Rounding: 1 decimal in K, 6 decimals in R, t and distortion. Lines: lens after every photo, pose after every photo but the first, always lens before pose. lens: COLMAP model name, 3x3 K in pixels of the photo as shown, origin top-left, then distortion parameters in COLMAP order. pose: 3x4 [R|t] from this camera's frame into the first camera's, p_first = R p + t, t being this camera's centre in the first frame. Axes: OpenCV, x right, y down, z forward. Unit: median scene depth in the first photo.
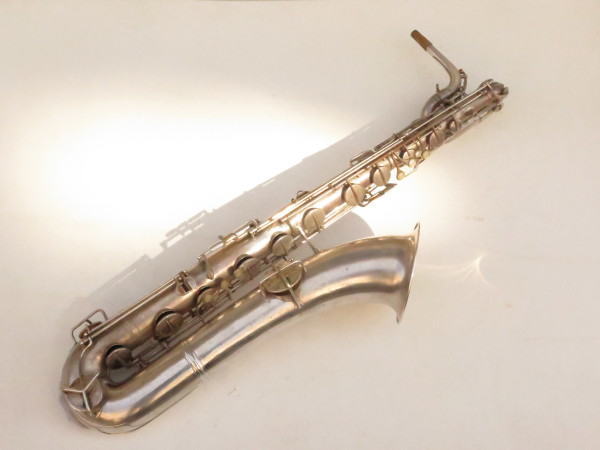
lens RADIAL K [[677.1, 0, 300.0], [0, 677.1, 225.0], [0, 0, 1]] dist [-0.020545, -0.009925]
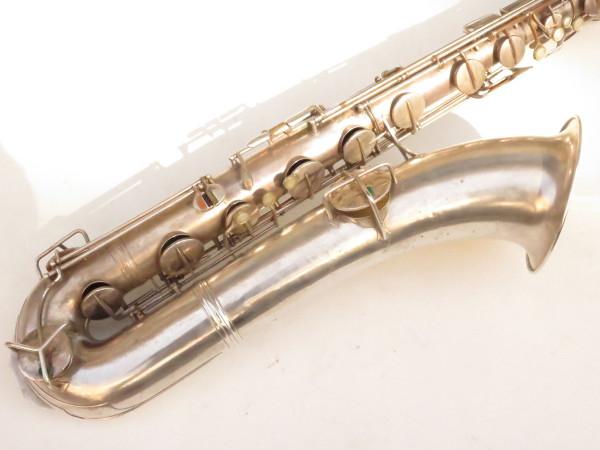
lens RADIAL K [[677.1, 0, 300.0], [0, 677.1, 225.0], [0, 0, 1]] dist [-0.020545, -0.009925]
pose [[0.997076, 0.041823, -0.063953, -0.038958], [-0.039674, 0.998616, 0.034516, 0.088865], [0.065308, -0.031878, 0.997356, 0.353285]]
